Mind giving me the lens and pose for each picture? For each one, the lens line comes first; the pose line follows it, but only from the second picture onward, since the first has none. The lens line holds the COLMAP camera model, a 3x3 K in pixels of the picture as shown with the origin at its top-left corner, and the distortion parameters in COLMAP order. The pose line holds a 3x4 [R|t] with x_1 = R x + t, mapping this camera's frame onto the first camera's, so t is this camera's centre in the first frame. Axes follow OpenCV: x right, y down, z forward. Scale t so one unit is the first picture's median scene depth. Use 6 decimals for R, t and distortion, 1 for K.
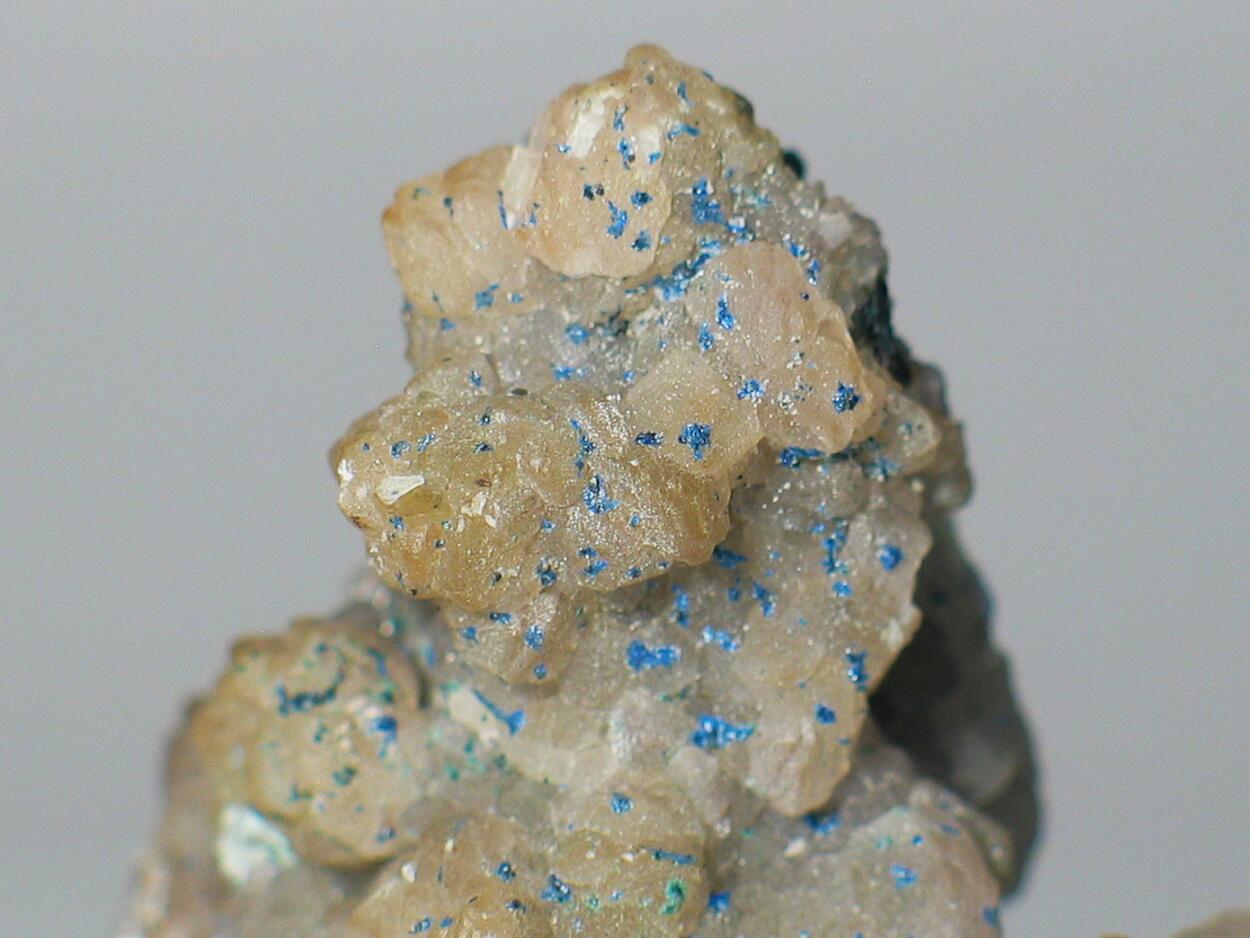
lens RADIAL K [[8729.9, 0, 625.8], [0, 8729.9, 470.7], [0, 0, 1]] dist [-0.473826, 0.000000]
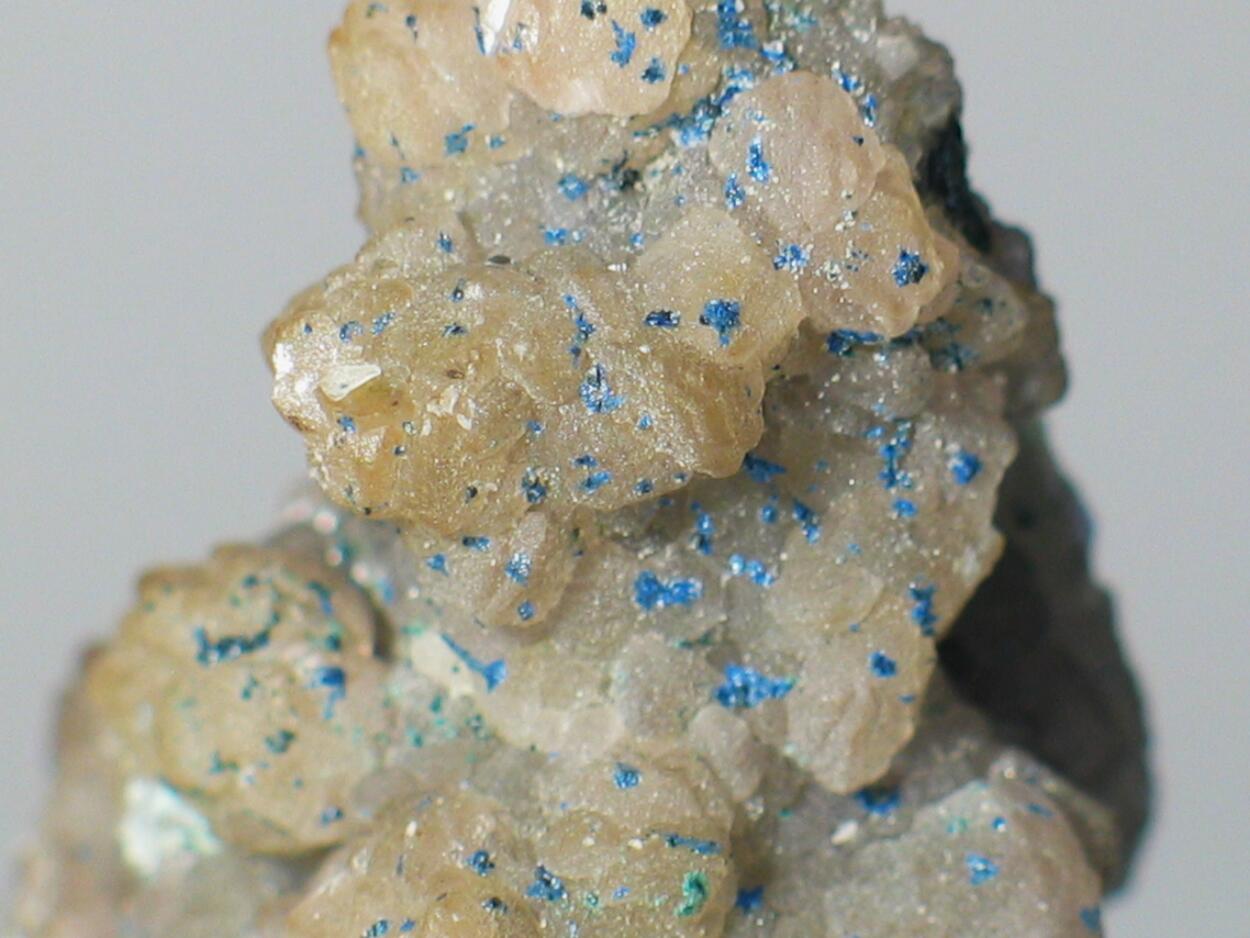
lens RADIAL K [[8729.9, 0, 623.9], [0, 8729.9, 467.7], [0, 0, 1]] dist [-0.473826, 0.000000]
pose [[0.999988, 0.001249, 0.004768, -0.004661], [-0.001295, 0.999953, 0.009573, 0.002298], [-0.004756, -0.009579, 0.999943, 0.203502]]
